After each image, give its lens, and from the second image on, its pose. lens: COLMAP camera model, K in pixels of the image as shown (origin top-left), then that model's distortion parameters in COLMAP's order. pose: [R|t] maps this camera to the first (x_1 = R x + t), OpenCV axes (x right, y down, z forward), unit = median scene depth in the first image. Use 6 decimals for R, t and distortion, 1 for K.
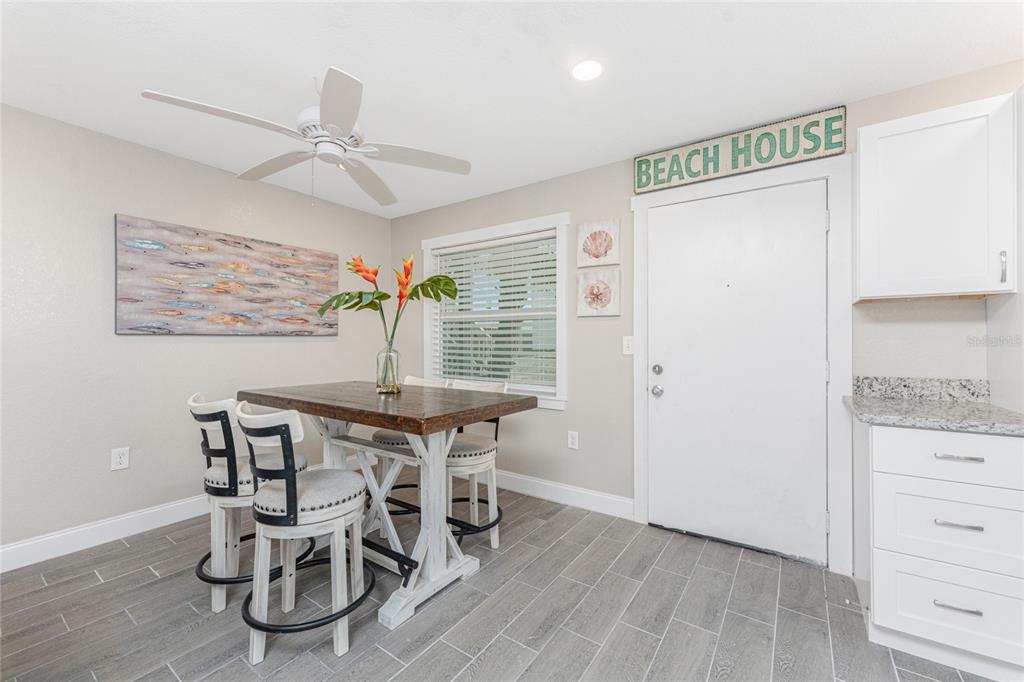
lens RADIAL K [[409.3, 0, 515.3], [0, 409.3, 341.9], [0, 0, 1]] dist [-0.001941, 0.000566]
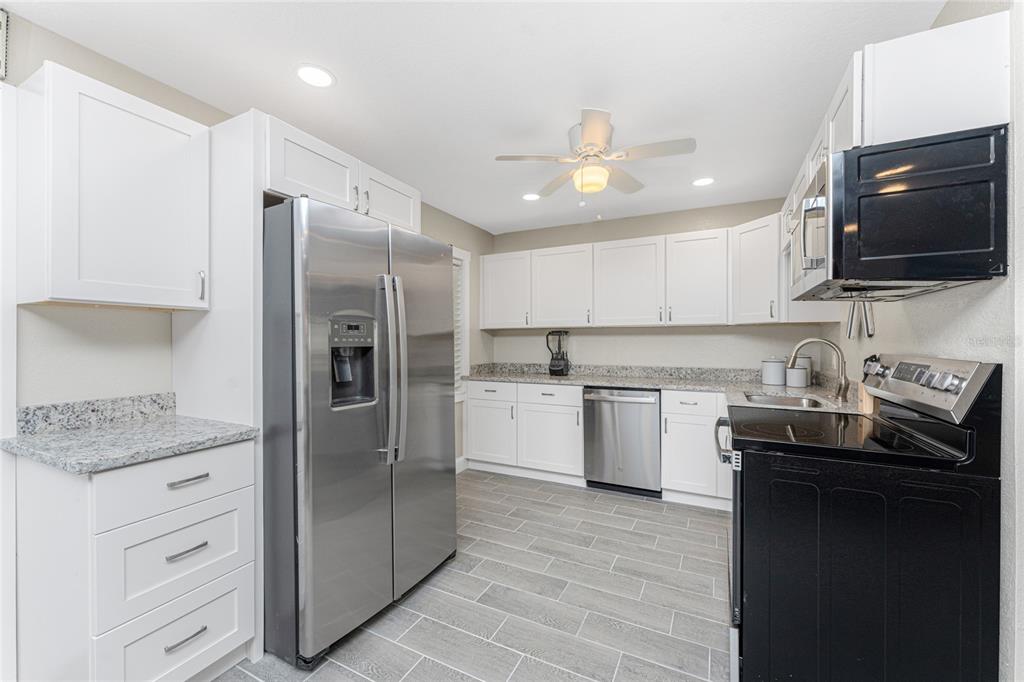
lens RADIAL K [[409.3, 0, 511.2], [0, 409.3, 339.3], [0, 0, 1]] dist [-0.001941, 0.000566]
pose [[-0.138952, 0.006160, 0.990280, 0.017681], [0.003514, 0.999977, -0.005728, -0.024469], [-0.990293, 0.002684, -0.138971, 0.247089]]
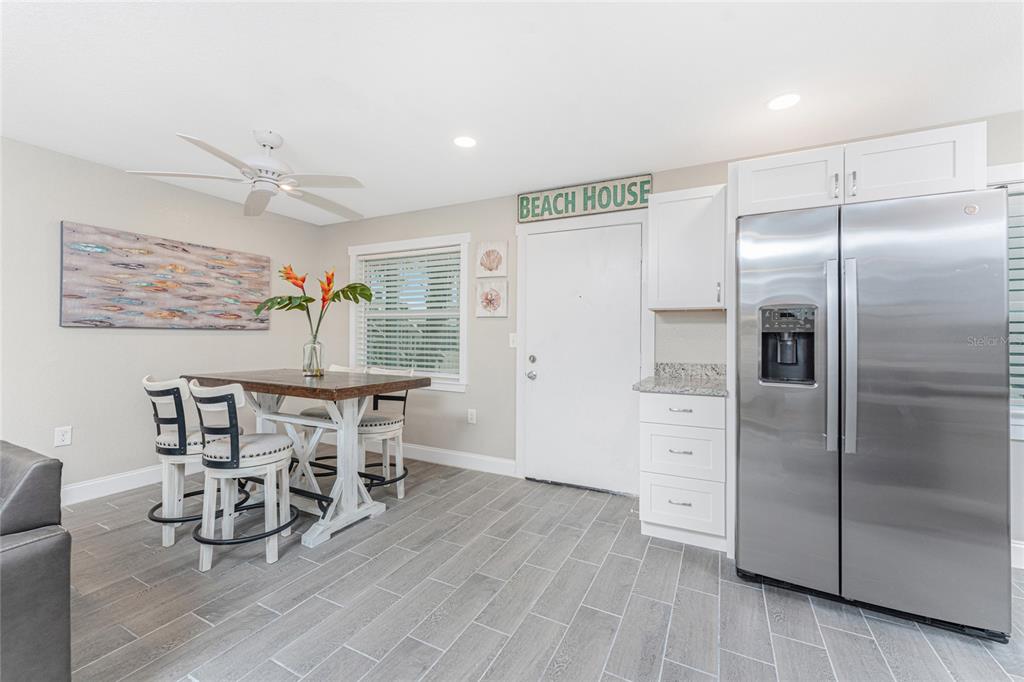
lens RADIAL K [[409.3, 0, 514.6], [0, 409.3, 336.8], [0, 0, 1]] dist [-0.001941, 0.000566]
pose [[0.990523, 0.009657, 0.137006, 0.131647], [-0.009316, 0.999952, -0.003127, 0.001844], [-0.137030, 0.001821, 0.990565, -0.334541]]
